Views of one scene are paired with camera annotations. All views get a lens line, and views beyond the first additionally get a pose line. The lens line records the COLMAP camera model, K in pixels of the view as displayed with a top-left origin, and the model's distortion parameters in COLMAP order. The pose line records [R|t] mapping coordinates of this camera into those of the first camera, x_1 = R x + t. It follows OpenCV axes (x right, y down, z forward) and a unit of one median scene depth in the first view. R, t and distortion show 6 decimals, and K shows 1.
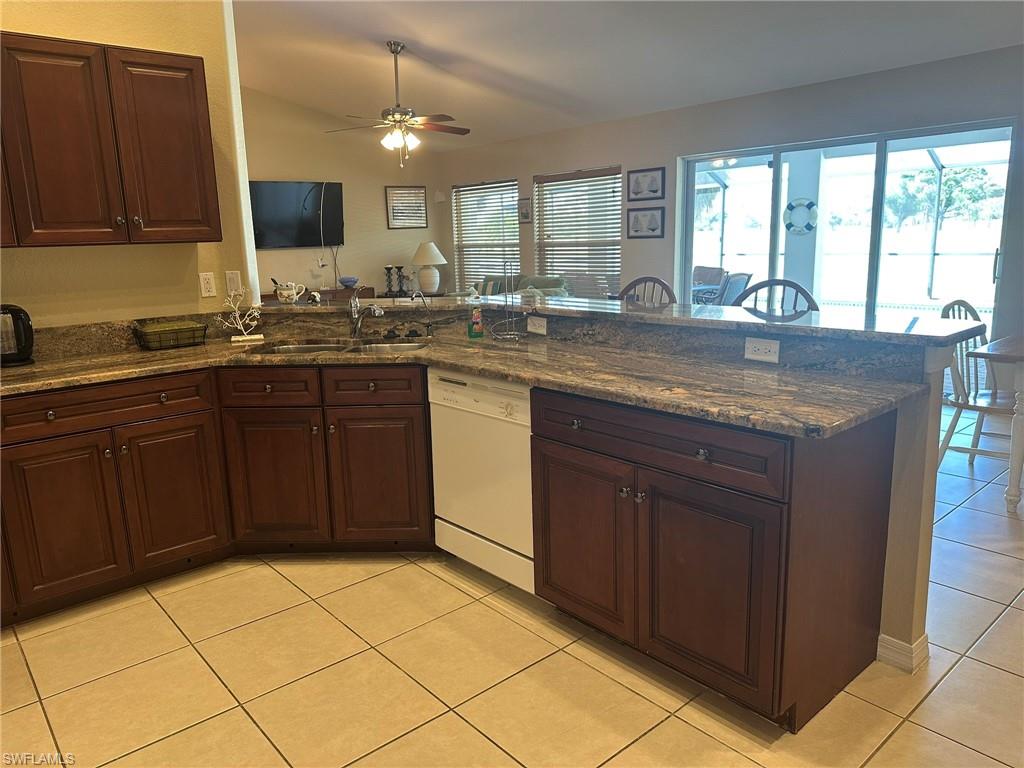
lens RADIAL K [[723.8, 0, 513.5], [0, 723.8, 382.0], [0, 0, 1]] dist [-0.004356, -0.002093]
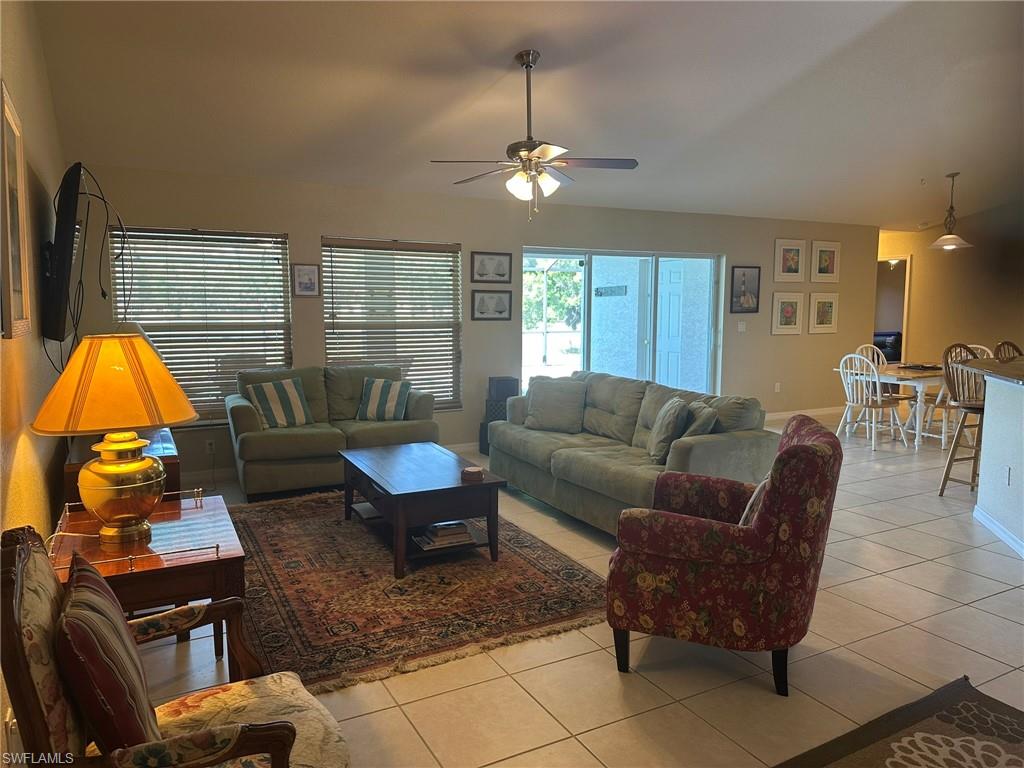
lens RADIAL K [[723.8, 0, 512.1], [0, 723.8, 385.1], [0, 0, 1]] dist [-0.004356, -0.002093]
pose [[0.207319, -0.064278, 0.976159, -0.790235], [0.186162, 0.982197, 0.025138, -0.131028], [-0.960397, 0.176512, 0.215594, 0.774826]]
